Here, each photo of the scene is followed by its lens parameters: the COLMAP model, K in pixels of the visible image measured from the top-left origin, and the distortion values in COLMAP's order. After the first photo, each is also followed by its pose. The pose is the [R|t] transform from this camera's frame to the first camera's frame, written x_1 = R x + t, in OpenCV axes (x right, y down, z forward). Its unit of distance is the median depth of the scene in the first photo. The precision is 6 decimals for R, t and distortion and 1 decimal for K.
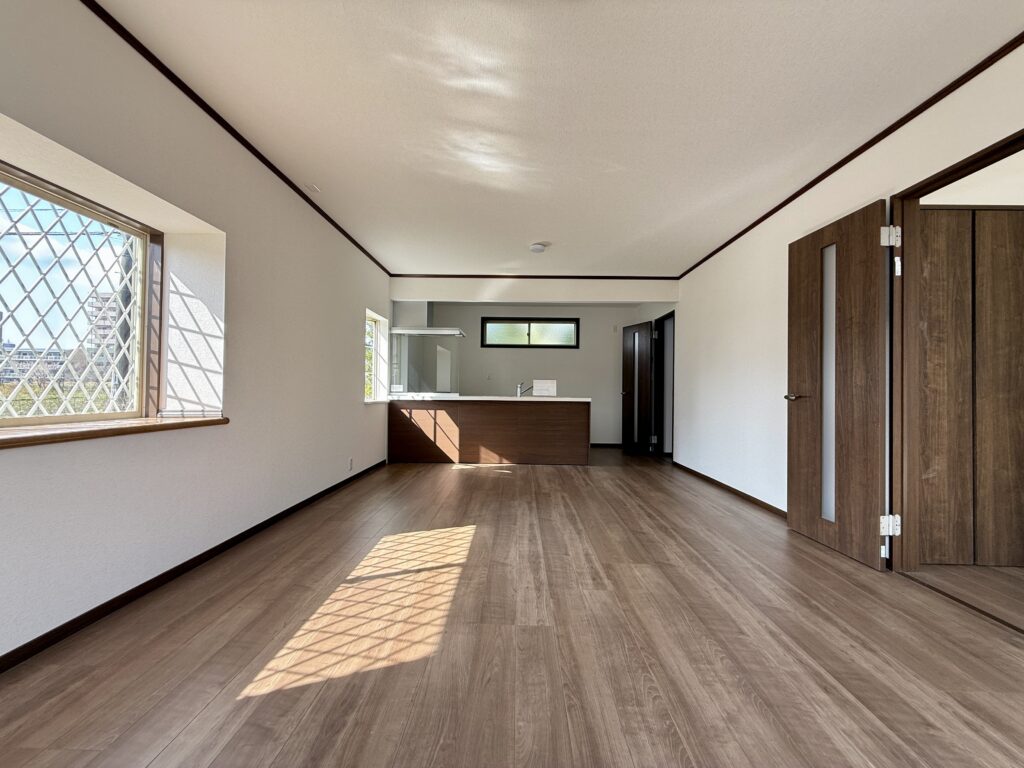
lens RADIAL K [[408.1, 0, 502.5], [0, 408.1, 384.4], [0, 0, 1]] dist [0.001671, 0.001132]
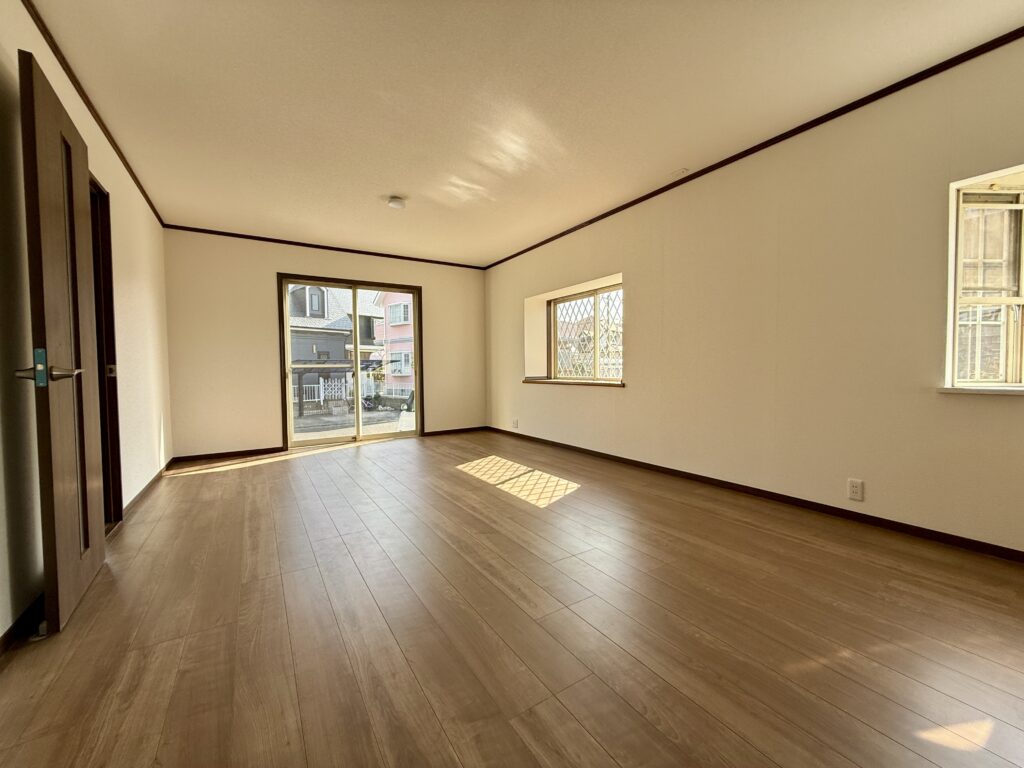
lens RADIAL K [[408.1, 0, 510.3], [0, 408.1, 381.2], [0, 0, 1]] dist [0.001671, 0.001132]
pose [[-0.824889, 0.014200, -0.565117, 0.658082], [0.010757, 0.999898, 0.009424, 0.054231], [0.565193, 0.001695, -0.824957, 2.179339]]
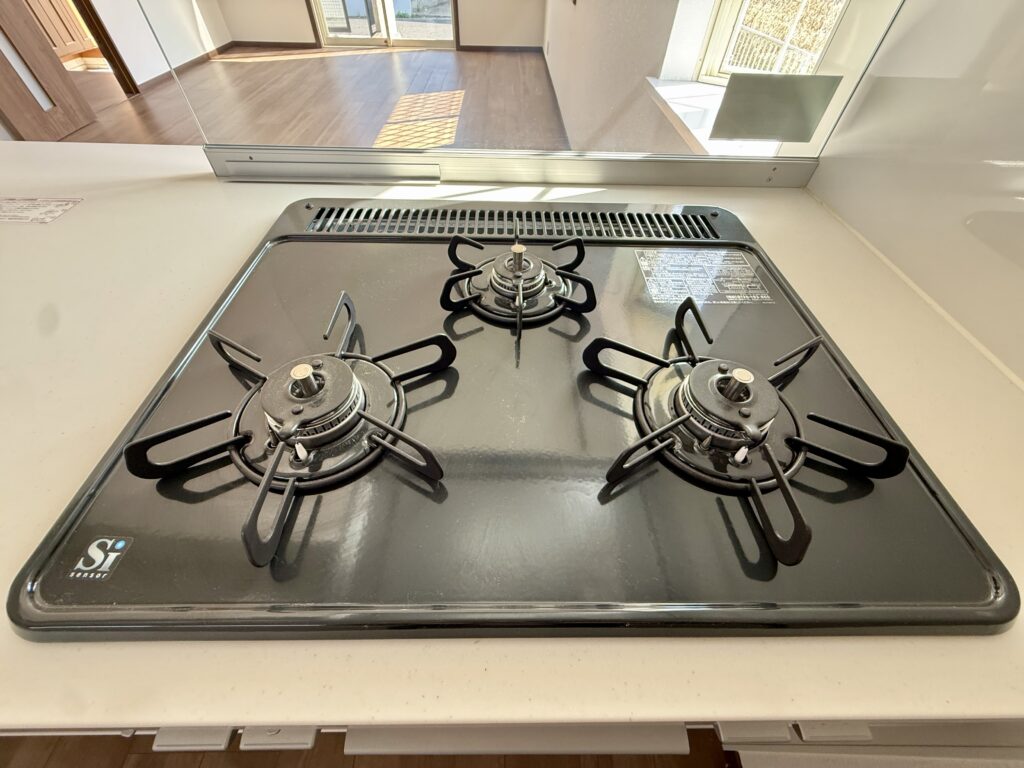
lens RADIAL K [[408.1, 0, 508.6], [0, 408.1, 382.7], [0, 0, 1]] dist [0.001671, 0.001132]
pose [[-0.998685, 0.013341, -0.049492, -0.439608], [-0.027983, 0.667053, 0.744484, -0.043201], [0.042946, 0.744890, -0.665803, 2.628426]]
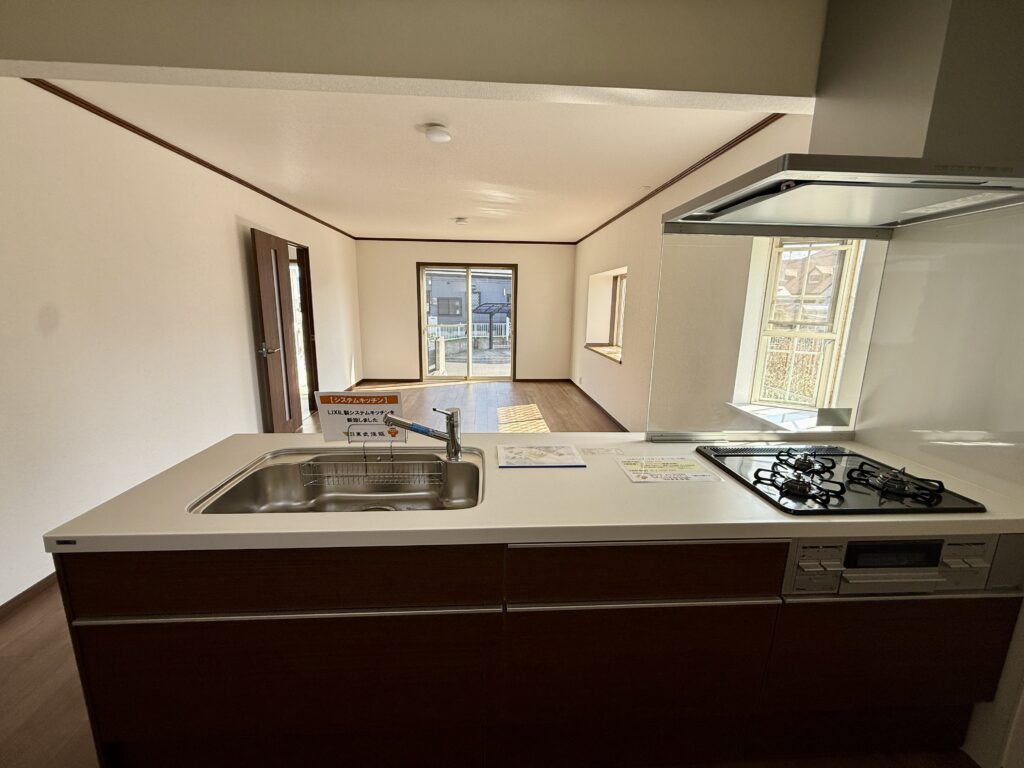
lens RADIAL K [[408.1, 0, 511.6], [0, 408.1, 382.0], [0, 0, 1]] dist [0.001671, 0.001132]
pose [[-0.994399, -0.007856, -0.105399, 0.065408], [-0.026183, 0.984460, 0.173646, -0.154212], [0.102397, 0.175433, -0.979152, 3.017732]]
